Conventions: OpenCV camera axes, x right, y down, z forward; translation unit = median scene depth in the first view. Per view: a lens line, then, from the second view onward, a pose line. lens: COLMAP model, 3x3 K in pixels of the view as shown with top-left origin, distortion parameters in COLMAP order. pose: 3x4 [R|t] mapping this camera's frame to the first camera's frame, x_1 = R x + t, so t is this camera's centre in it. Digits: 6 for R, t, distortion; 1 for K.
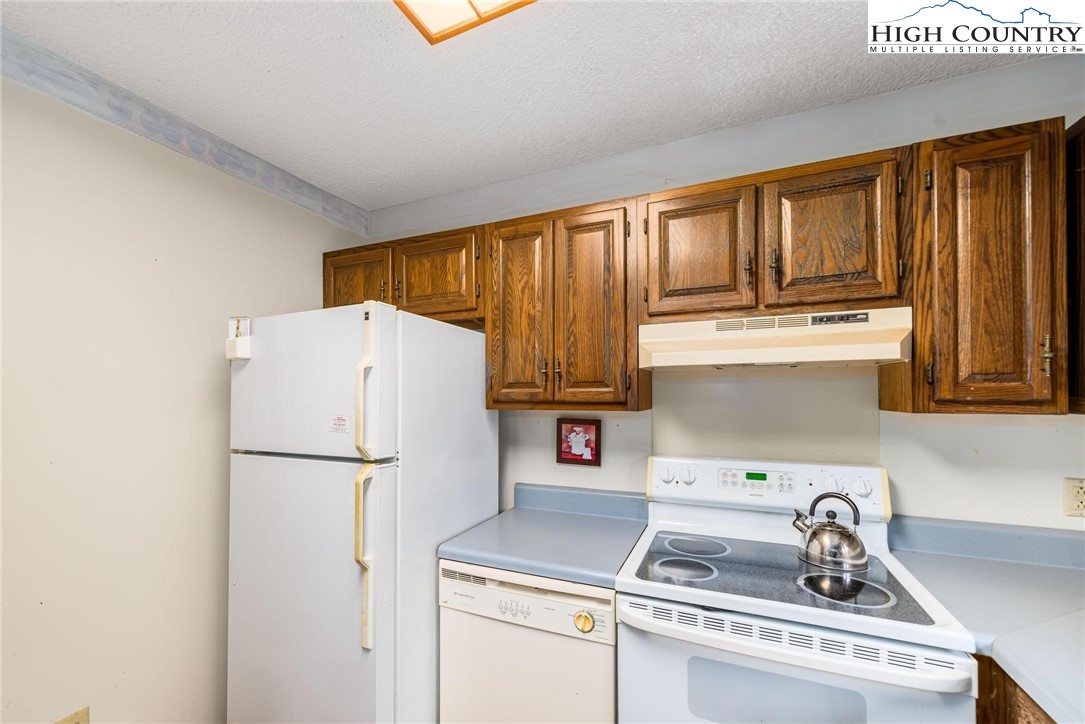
lens RADIAL K [[446.3, 0, 522.9], [0, 446.3, 393.6], [0, 0, 1]] dist [0.001866, -0.000492]
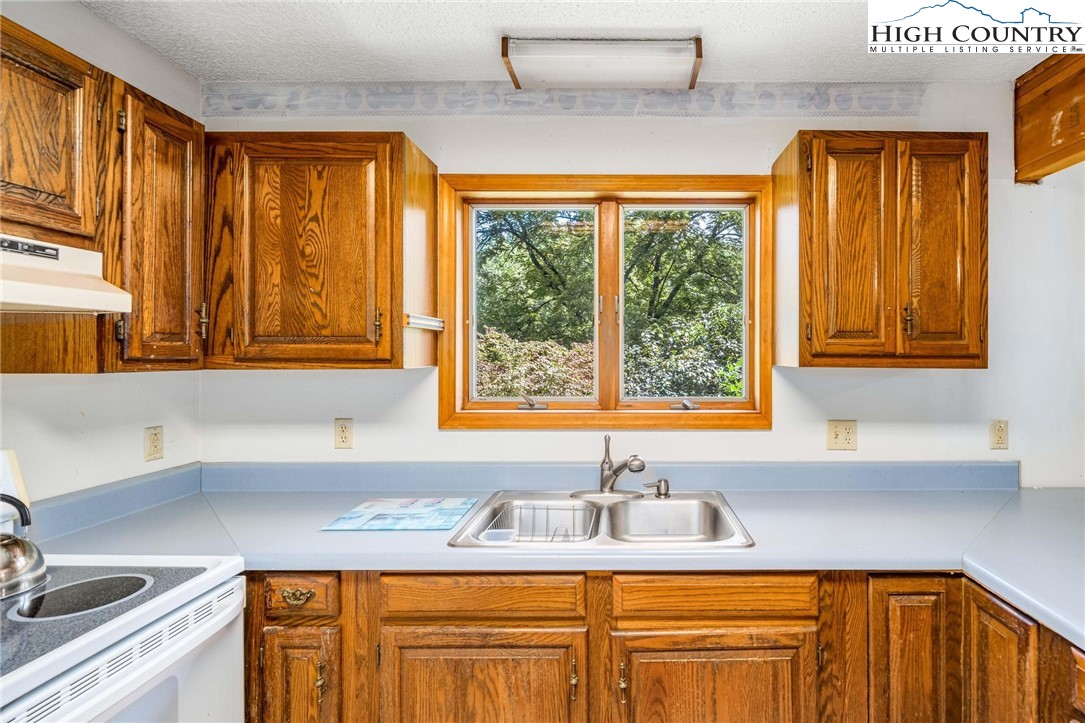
lens RADIAL K [[528.5, 0, 621.5], [0, 528.5, 349.3], [0, 0, 1]] dist [0.001467, 0.001029]
pose [[-0.417133, 0.010016, 0.908790, -0.479706], [-0.004739, 0.999902, -0.013196, 0.004281], [-0.908833, -0.009812, -0.417045, 0.468768]]
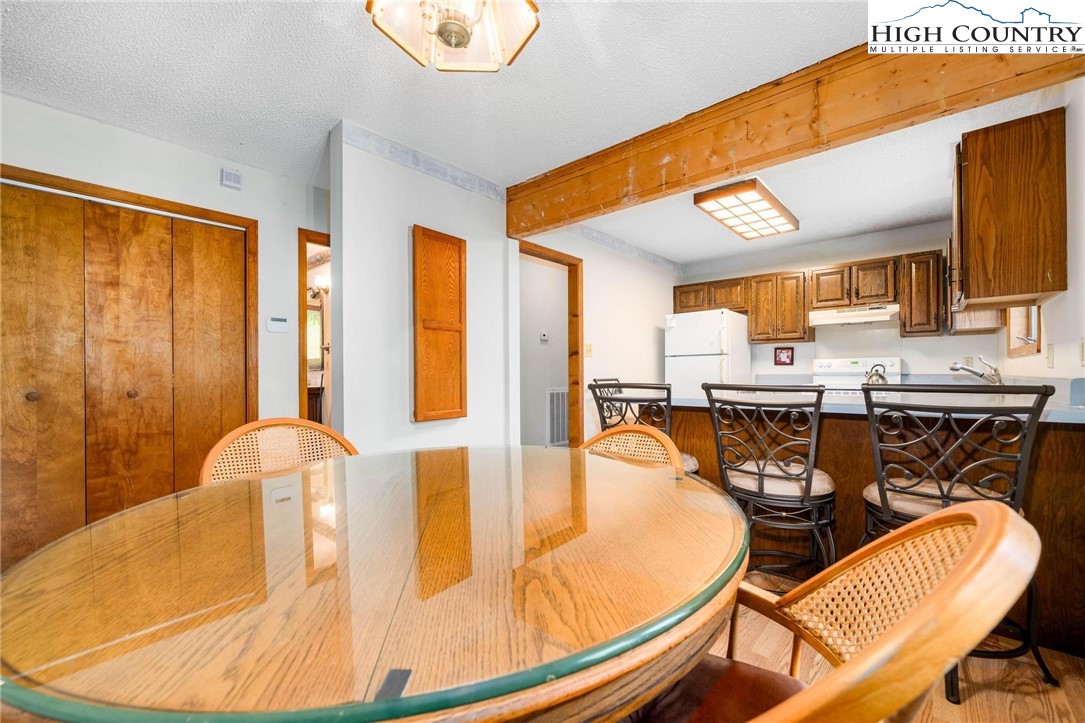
lens RADIAL K [[433.9, 0, 568.7], [0, 433.9, 373.2], [0, 0, 1]] dist [-0.001093, -0.000070]
pose [[0.962827, -0.001944, -0.270111, -0.588432], [0.004582, 0.999948, 0.009136, 0.261965], [0.270079, -0.010034, 0.962786, -2.599714]]
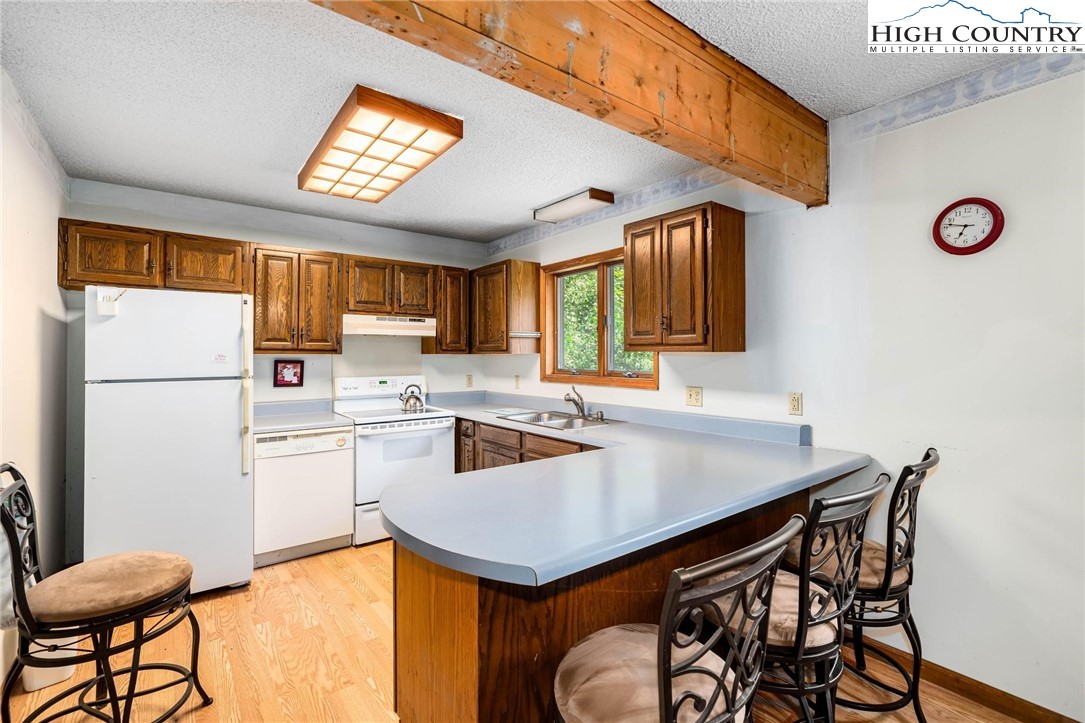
lens RADIAL K [[498.1, 0, 540.8], [0, 498.1, 355.8], [0, 0, 1]] dist [-0.004020, 0.000044]
pose [[0.484687, 0.005392, 0.874671, -1.608666], [-0.007029, 0.999973, -0.002269, 0.054249], [-0.874659, -0.005048, 0.484712, -1.161959]]
